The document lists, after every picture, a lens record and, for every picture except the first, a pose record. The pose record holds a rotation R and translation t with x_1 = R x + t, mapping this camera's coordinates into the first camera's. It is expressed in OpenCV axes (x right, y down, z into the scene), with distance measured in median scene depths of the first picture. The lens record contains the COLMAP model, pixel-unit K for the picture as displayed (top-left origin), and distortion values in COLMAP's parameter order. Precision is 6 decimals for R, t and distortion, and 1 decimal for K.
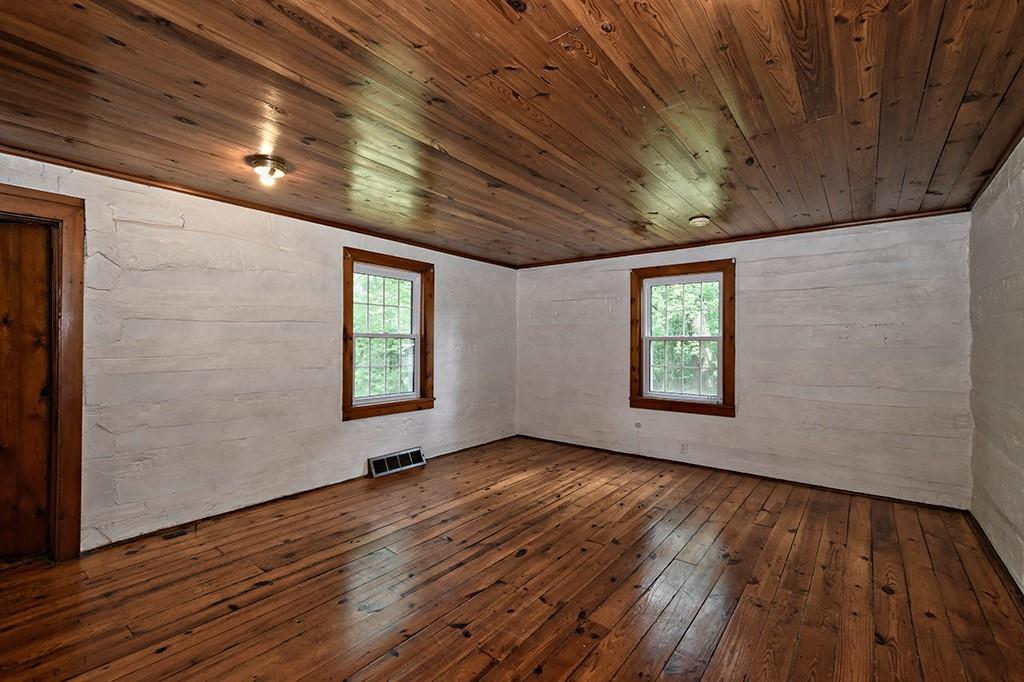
lens RADIAL K [[446.3, 0, 511.9], [0, 446.3, 343.0], [0, 0, 1]] dist [0.010766, -0.002205]
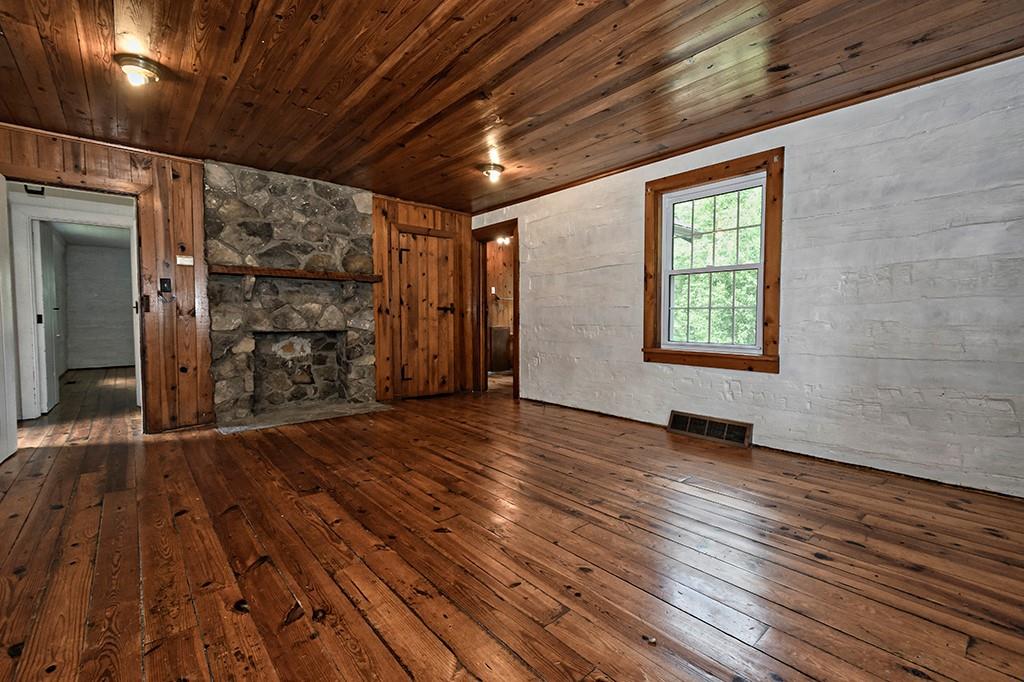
lens RADIAL K [[446.3, 0, 512.2], [0, 446.3, 336.4], [0, 0, 1]] dist [0.010766, -0.002205]
pose [[-0.198123, 0.034152, -0.979582, 0.646688], [-0.002607, 0.999371, 0.035369, 0.085893], [0.980174, 0.009561, -0.197910, 0.912265]]
